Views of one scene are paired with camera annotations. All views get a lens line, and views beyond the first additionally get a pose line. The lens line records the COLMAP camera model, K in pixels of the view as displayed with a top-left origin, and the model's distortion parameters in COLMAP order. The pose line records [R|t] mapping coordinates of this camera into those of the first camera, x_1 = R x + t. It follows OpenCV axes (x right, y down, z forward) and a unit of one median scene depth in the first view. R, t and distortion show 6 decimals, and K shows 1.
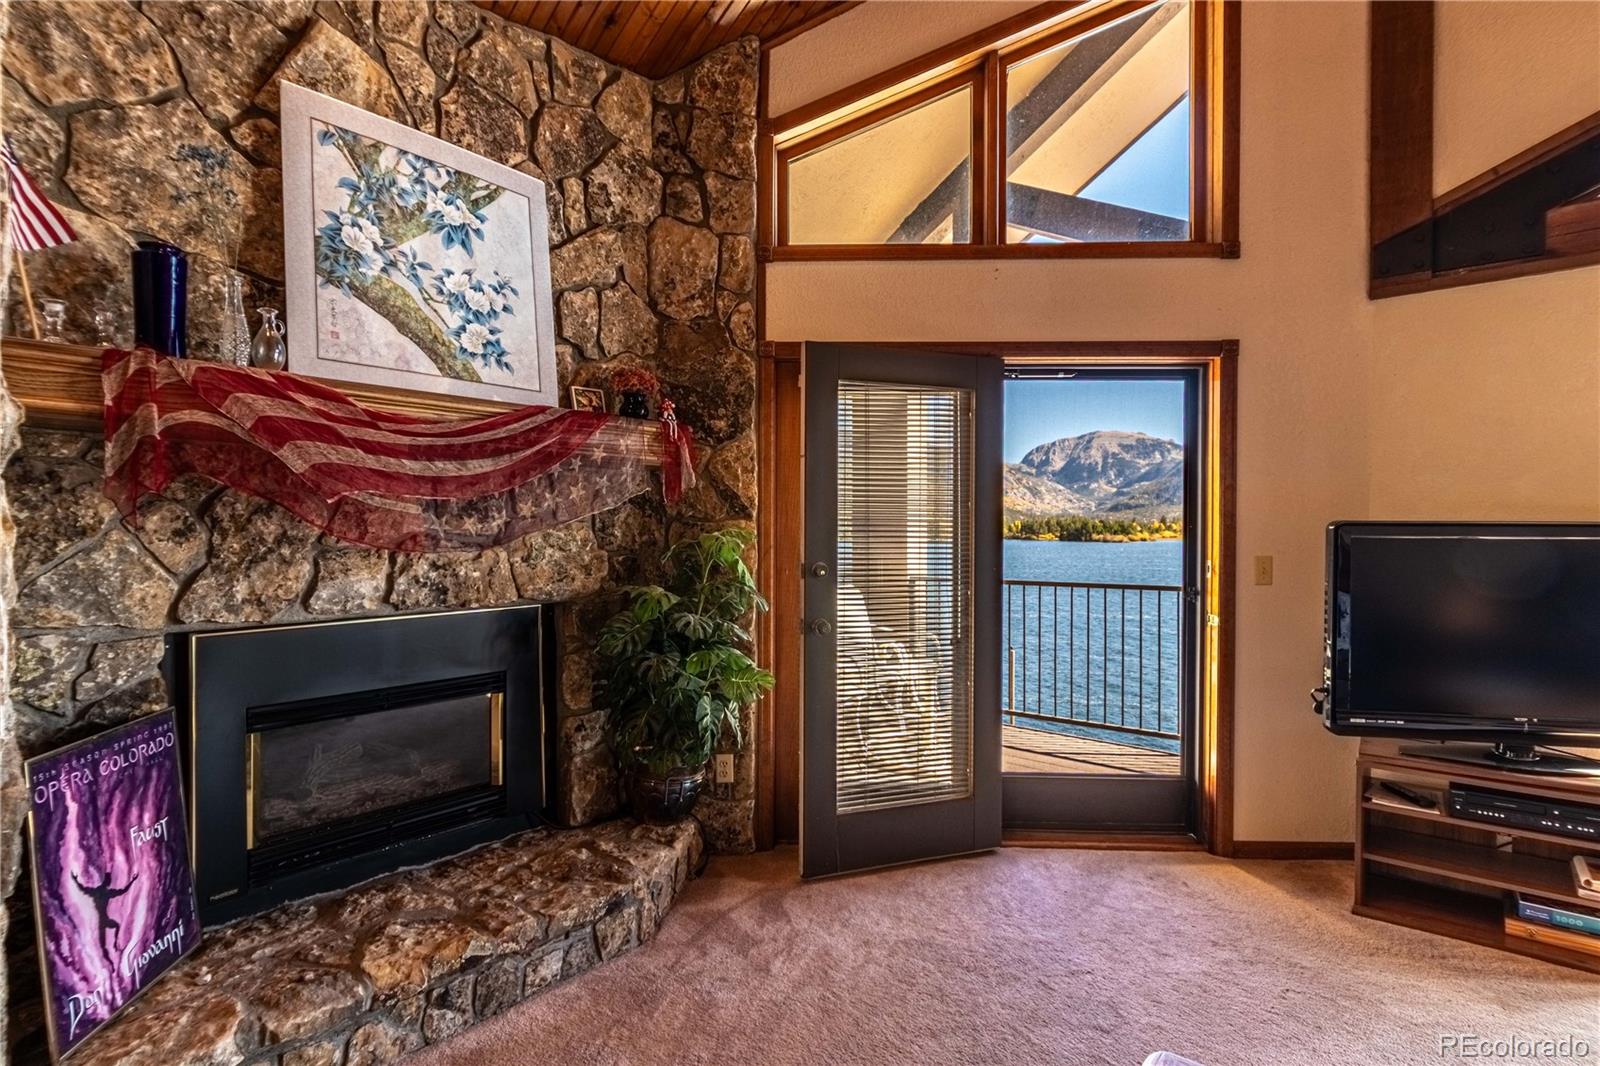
lens RADIAL K [[824.5, 0, 810.8], [0, 824.5, 537.8], [0, 0, 1]] dist [-0.002222, -0.000081]
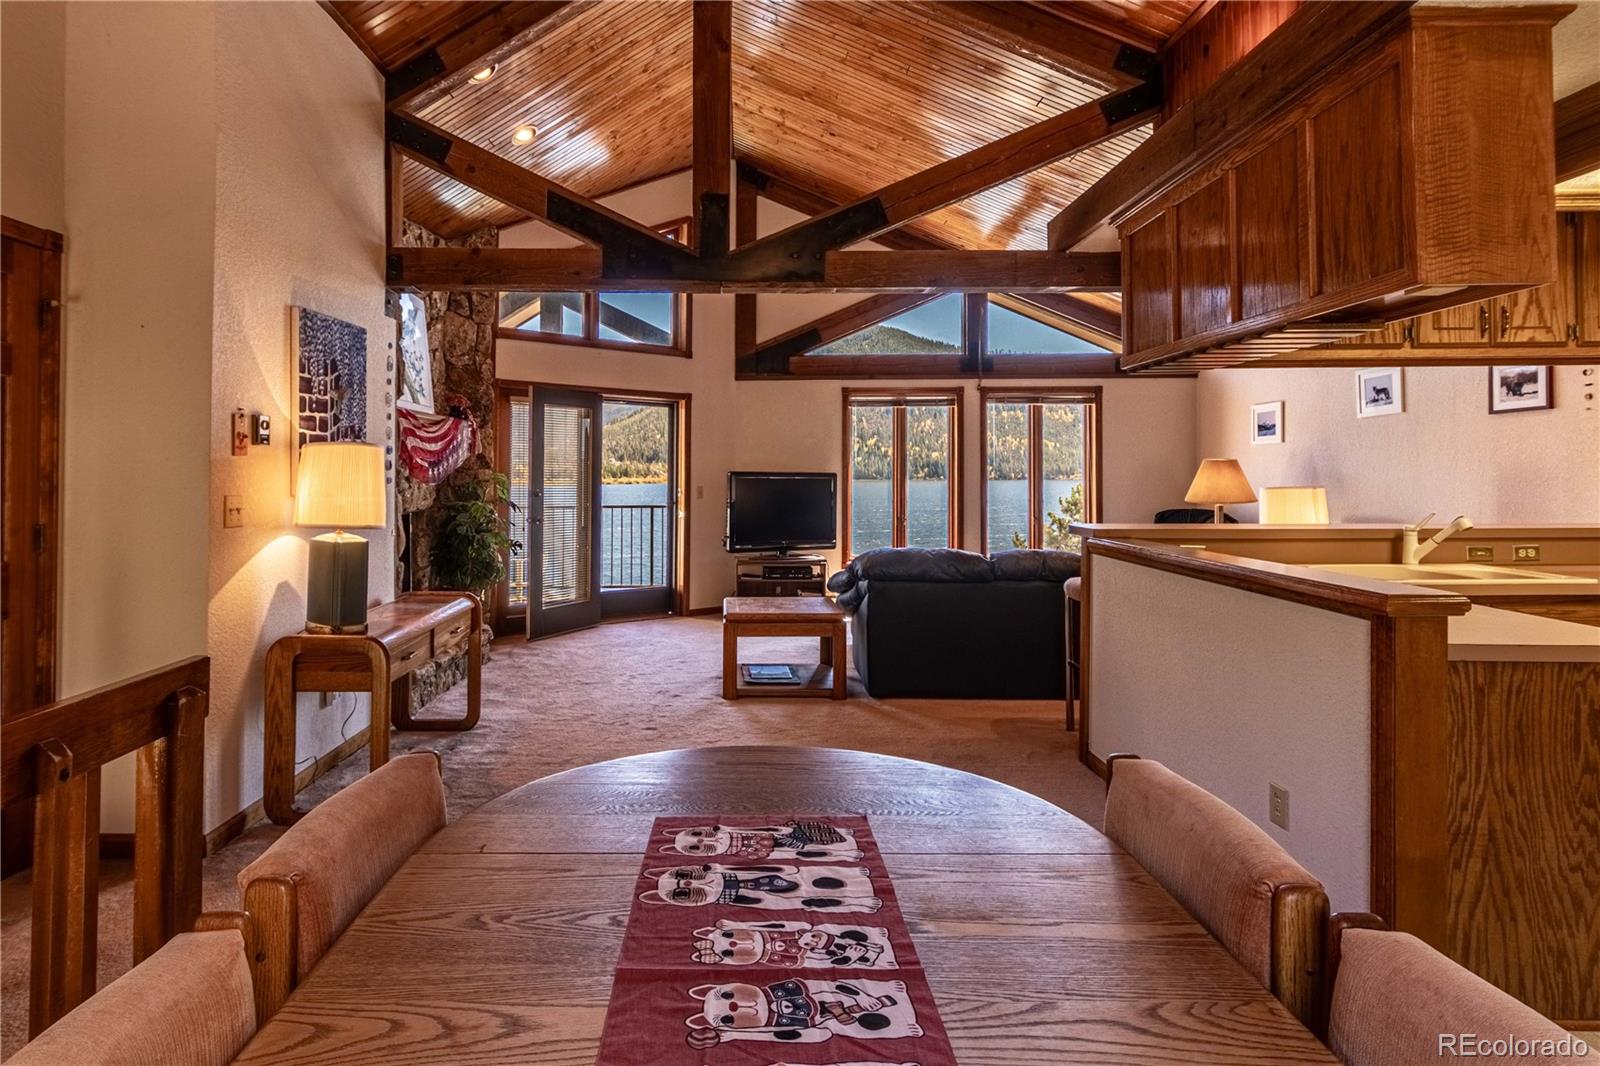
lens RADIAL K [[854.7, 0, 754.5], [0, 854.7, 458.3], [0, 0, 1]] dist [-0.002206, -0.003684]
pose [[0.761732, 0.014843, 0.647722, -1.013629], [0.005350, 0.999559, -0.029196, 0.016320], [-0.647870, 0.025705, 0.761317, -1.062282]]
